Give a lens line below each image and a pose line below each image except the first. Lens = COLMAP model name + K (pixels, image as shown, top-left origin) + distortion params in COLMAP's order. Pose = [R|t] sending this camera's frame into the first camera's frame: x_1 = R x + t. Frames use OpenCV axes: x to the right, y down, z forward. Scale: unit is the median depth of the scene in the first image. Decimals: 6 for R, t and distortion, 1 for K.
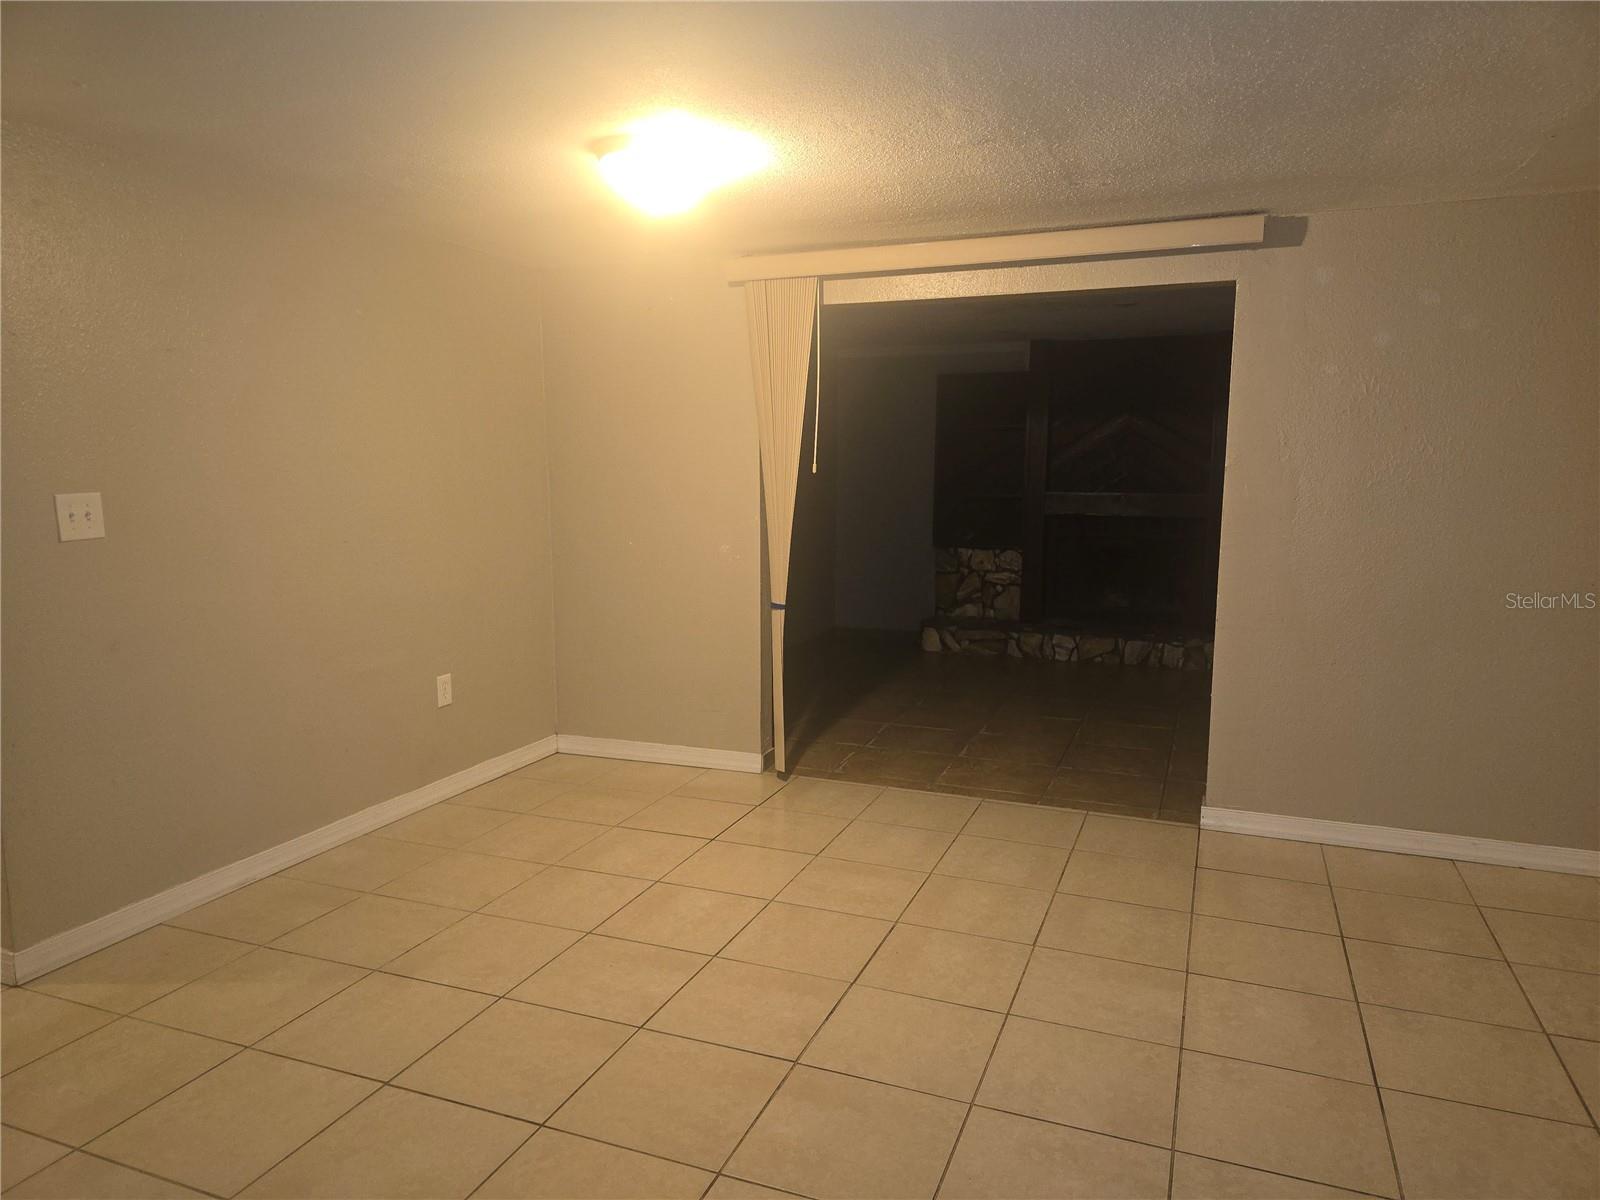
lens RADIAL K [[1086.4, 0, 772.9], [0, 1086.4, 618.2], [0, 0, 1]] dist [0.062907, -0.048987]
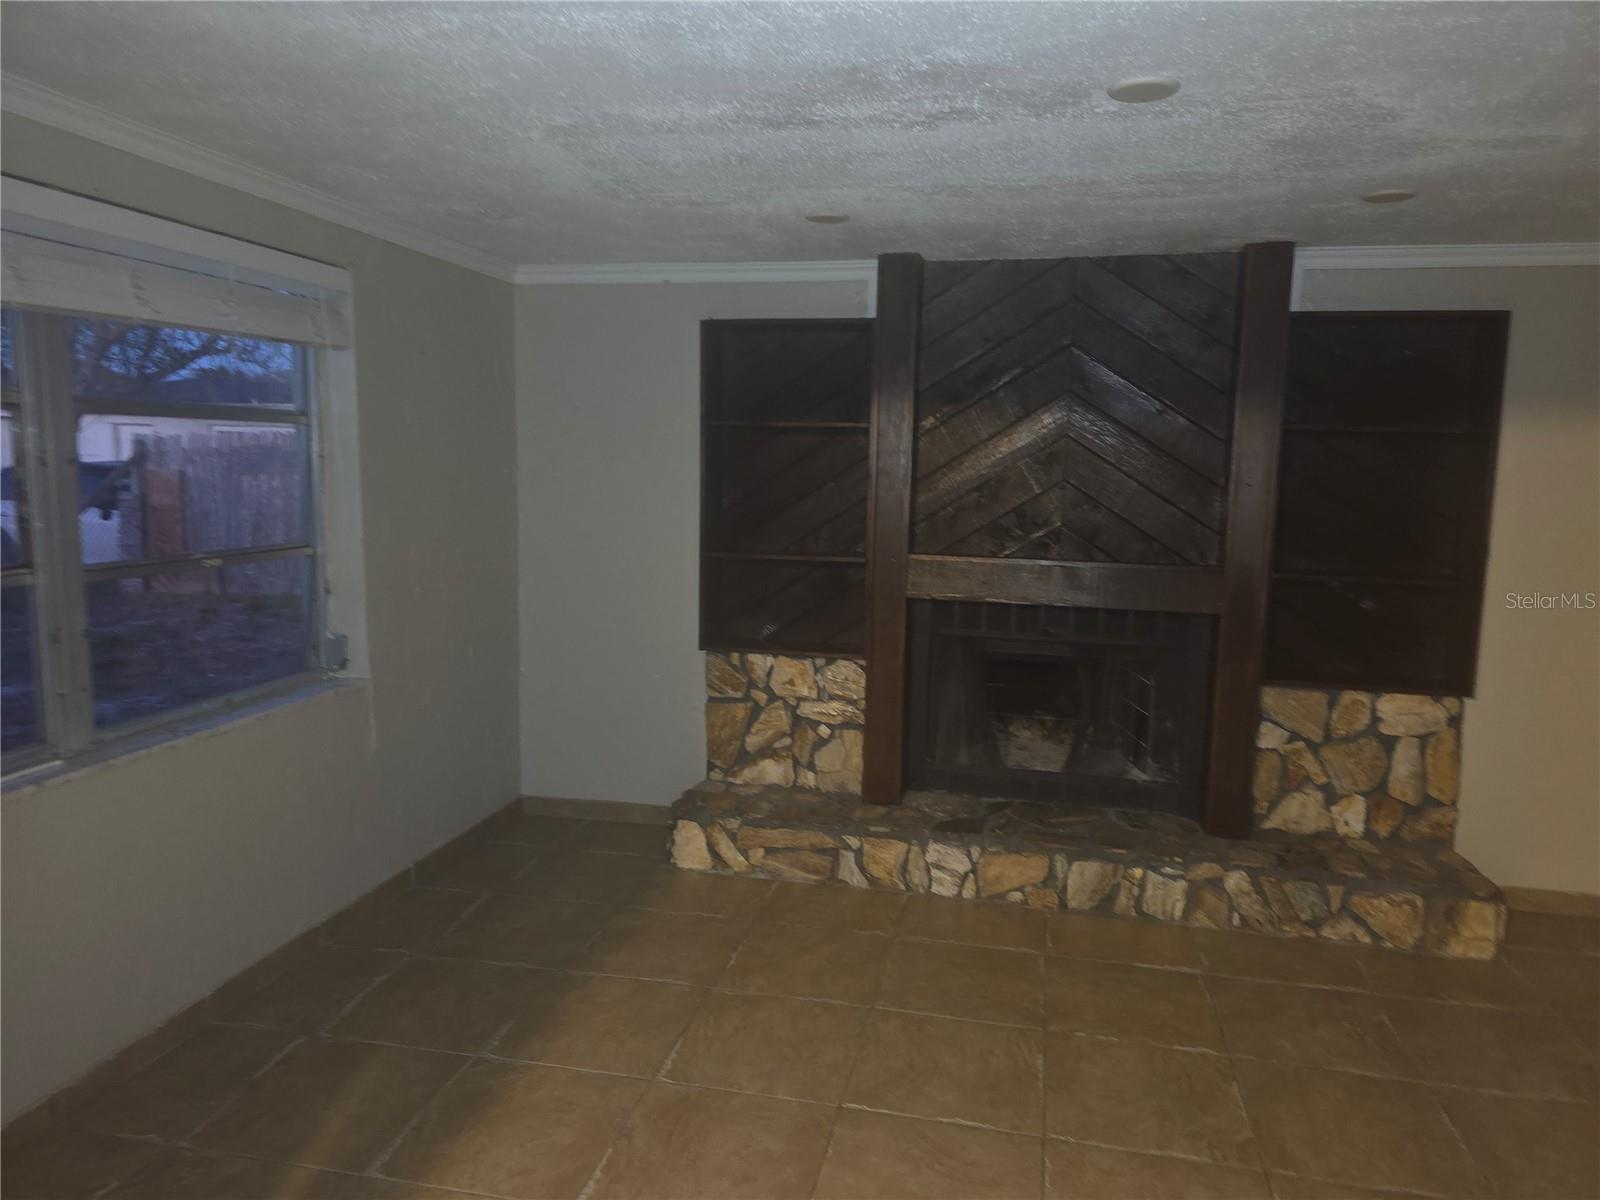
lens RADIAL K [[1086.4, 0, 801.6], [0, 1086.4, 599.1], [0, 0, 1]] dist [0.062907, -0.048987]
pose [[0.986920, -0.004473, 0.161150, 0.116002], [0.007154, 0.999845, -0.016058, -0.085609], [-0.161053, 0.017000, 0.986799, 0.496336]]
